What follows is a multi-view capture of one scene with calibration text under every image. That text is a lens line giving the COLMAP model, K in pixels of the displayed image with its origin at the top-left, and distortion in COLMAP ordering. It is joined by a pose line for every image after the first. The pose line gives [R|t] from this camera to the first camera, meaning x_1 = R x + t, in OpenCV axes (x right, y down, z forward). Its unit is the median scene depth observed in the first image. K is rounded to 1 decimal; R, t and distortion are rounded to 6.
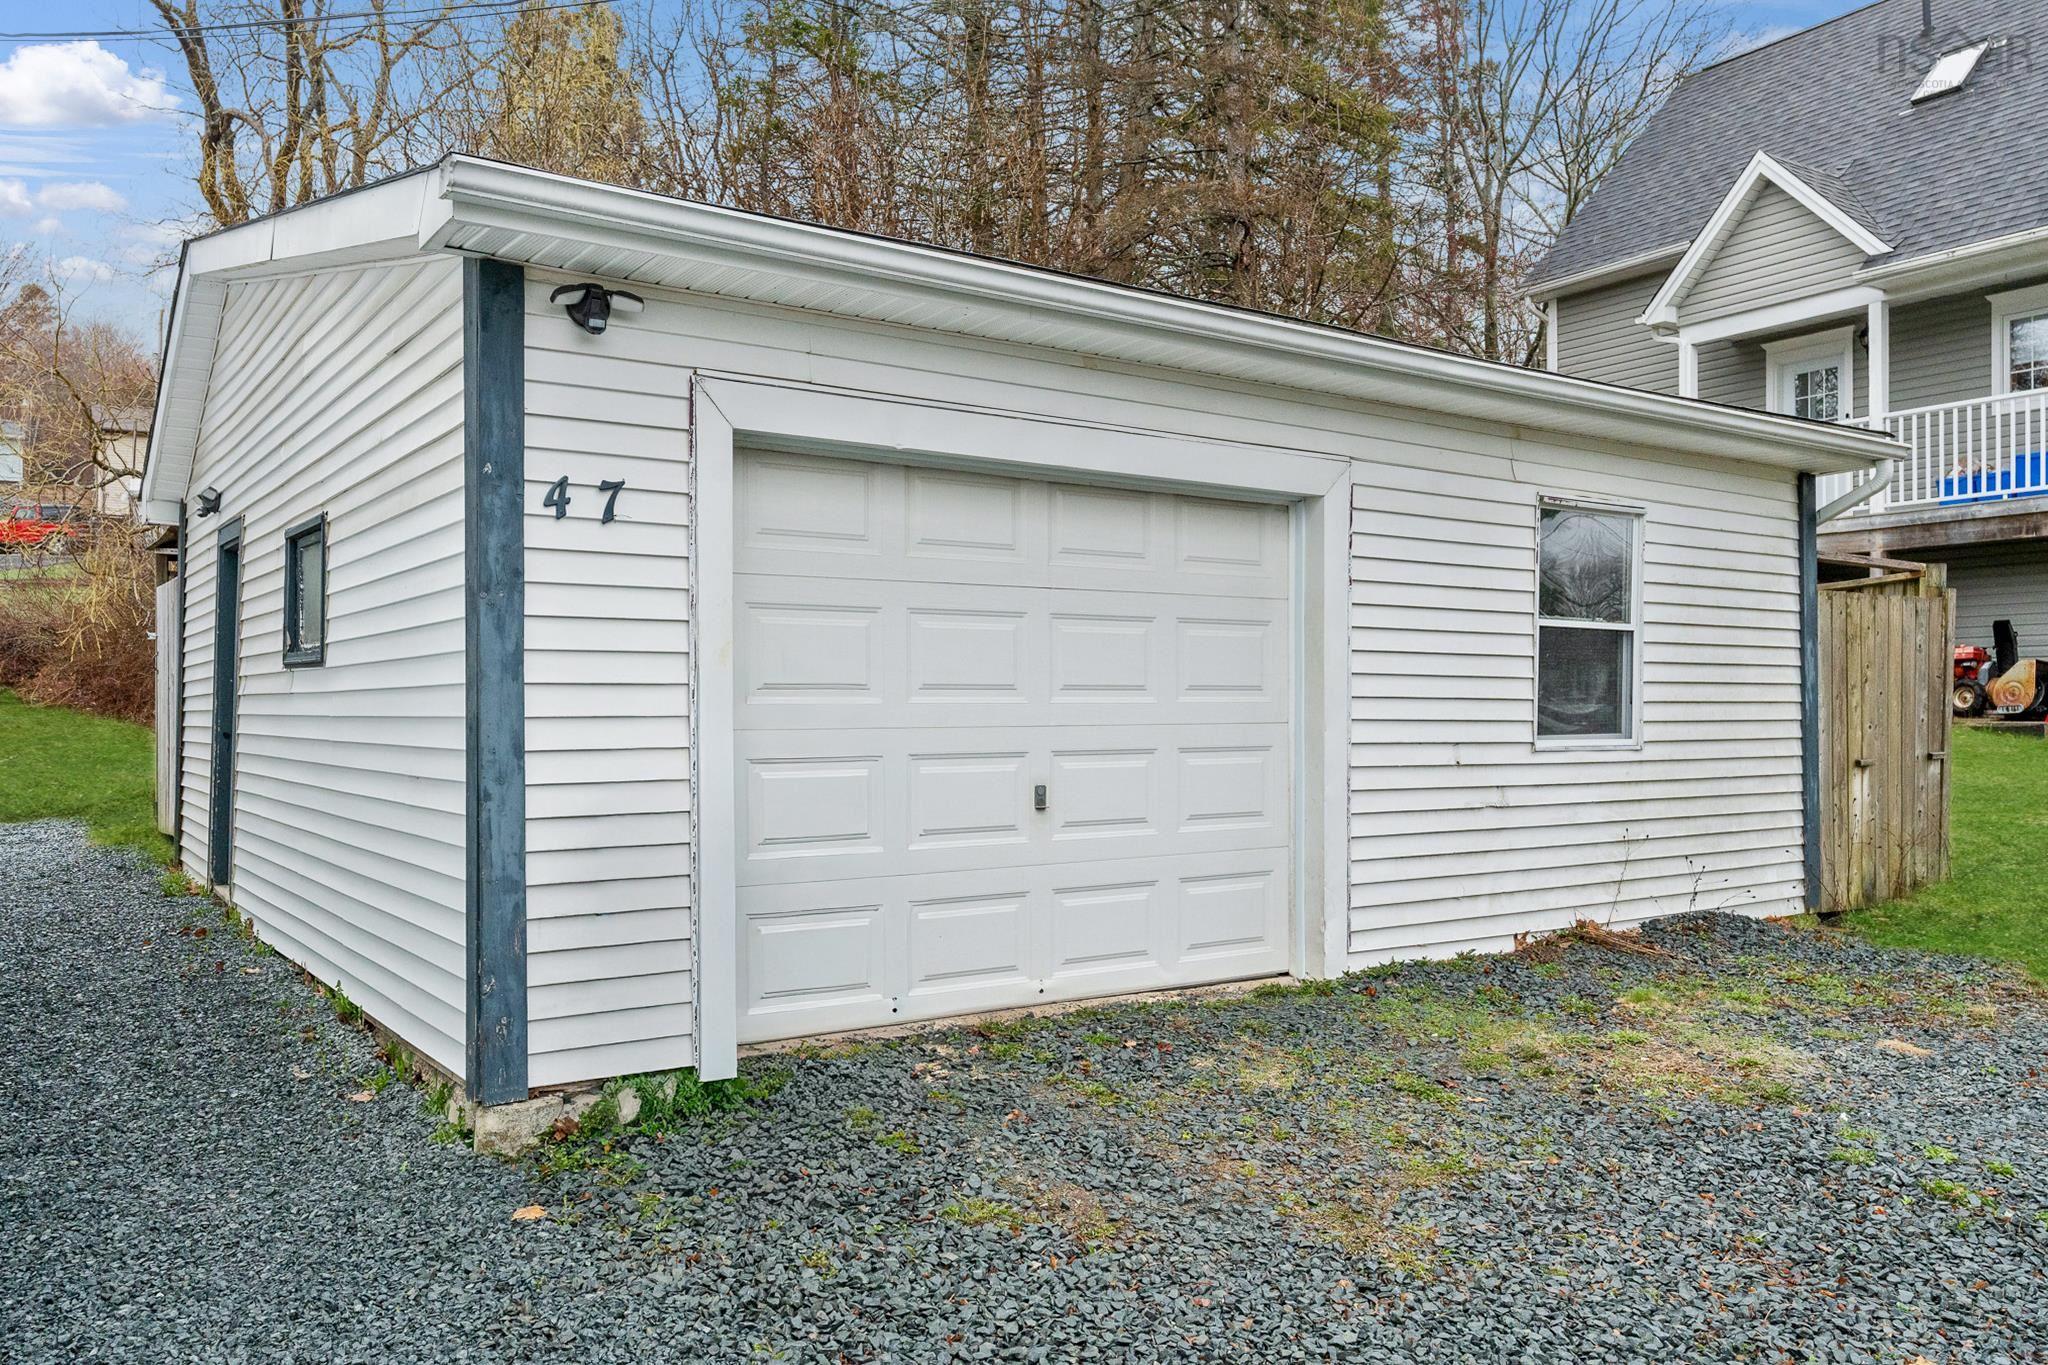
lens RADIAL K [[1532.2, 0, 1022.8], [0, 1532.2, 683.2], [0, 0, 1]] dist [-0.004687, 0.002404]
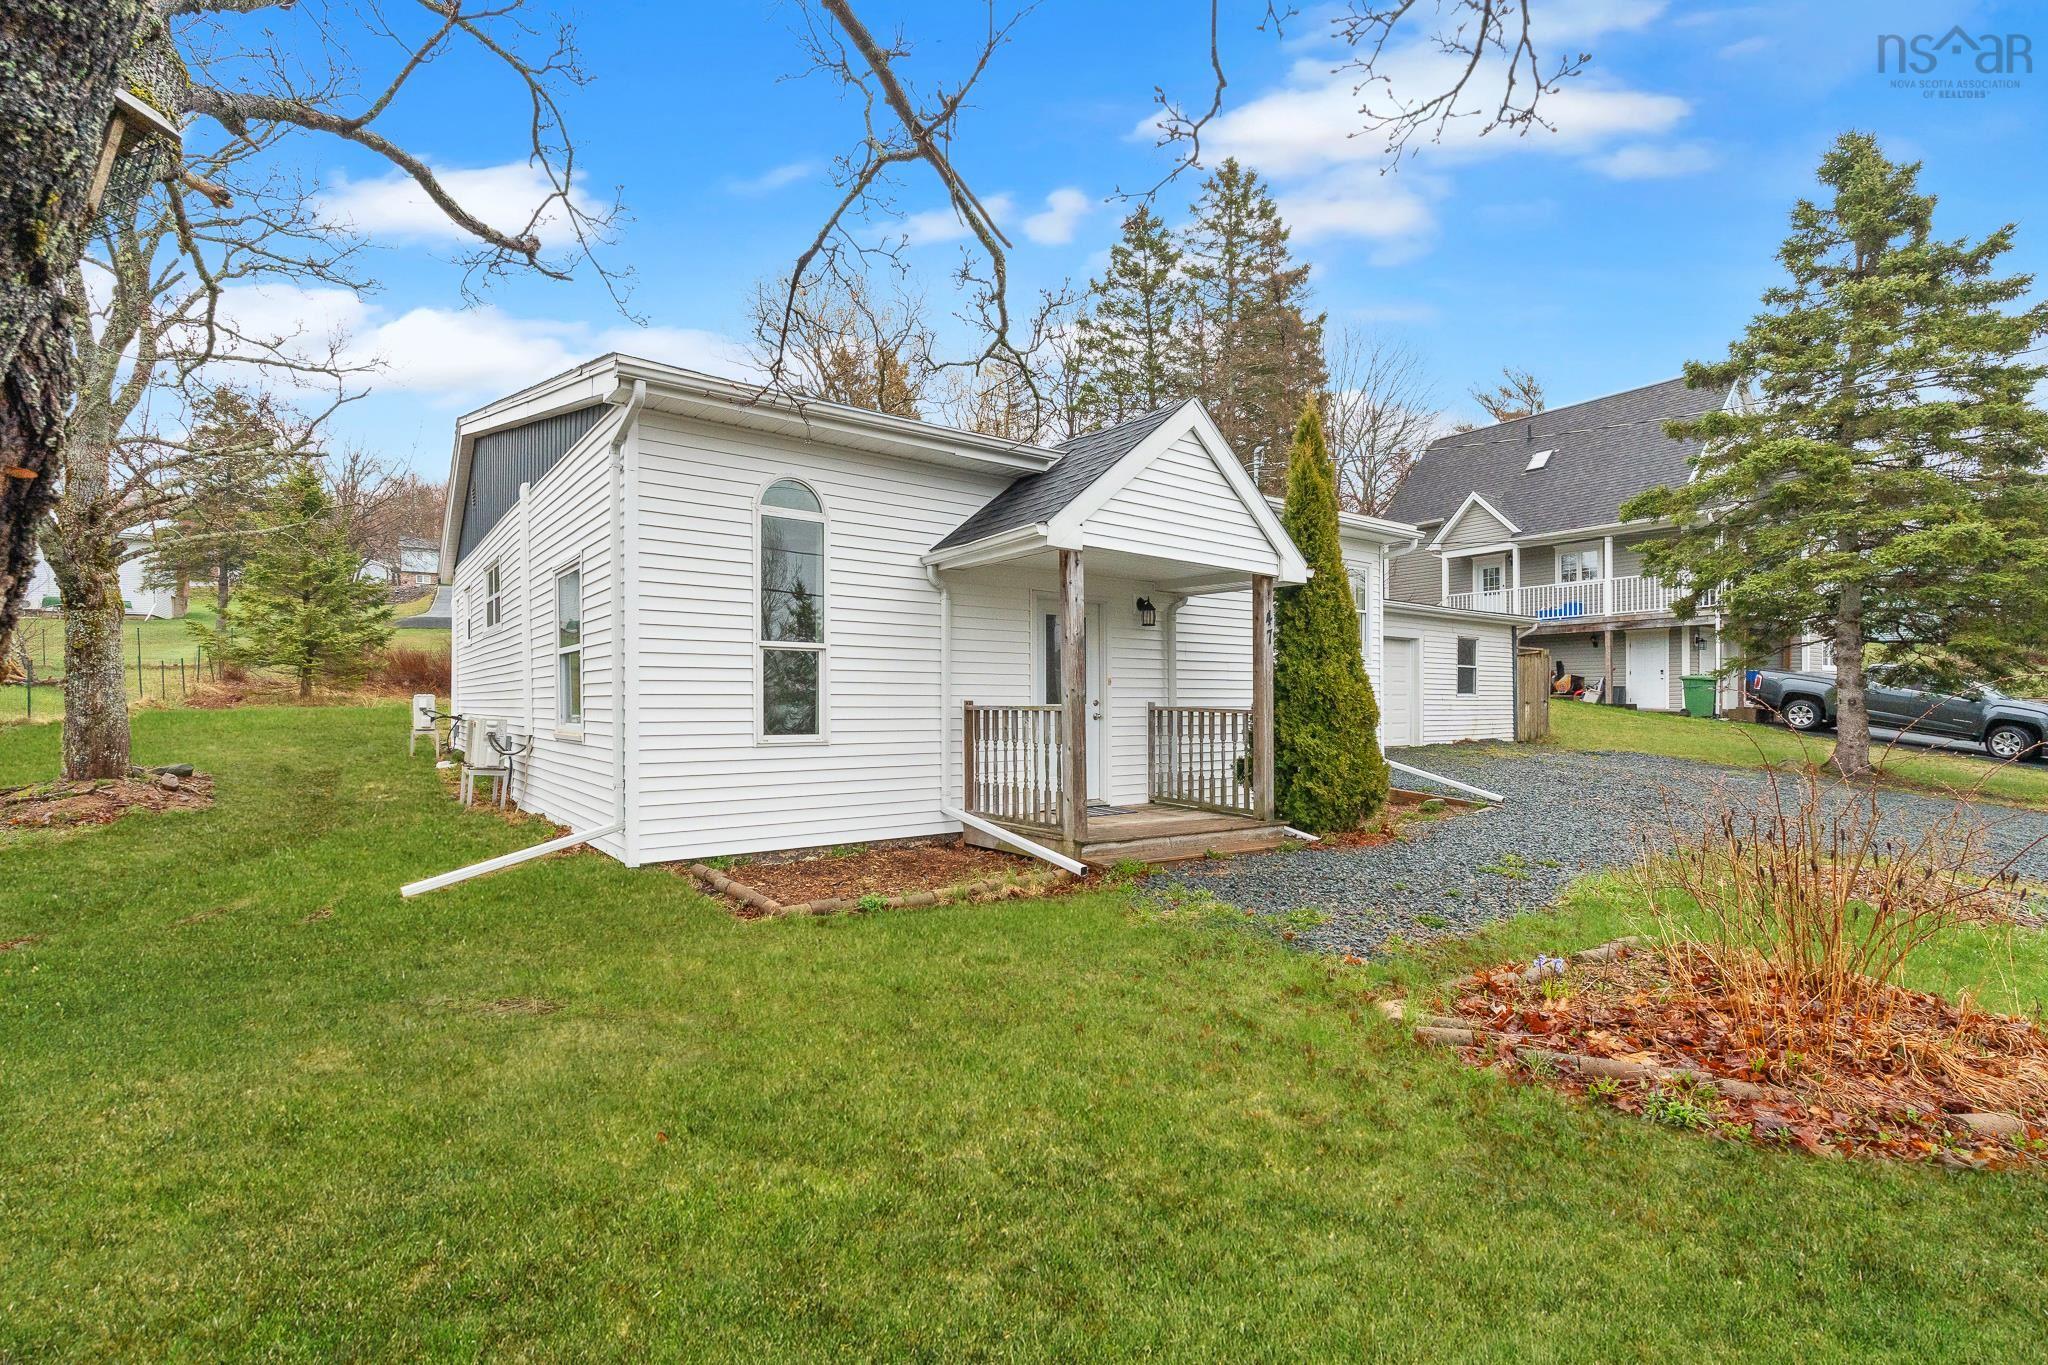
lens RADIAL K [[899.2, 0, 1024.4], [0, 899.2, 694.8], [0, 0, 1]] dist [-0.009483, 0.001679]
pose [[0.999135, -0.005289, 0.041245, -0.428493], [0.005077, 0.999973, 0.005235, 0.008550], [-0.041272, -0.005021, 0.999135, -0.633217]]
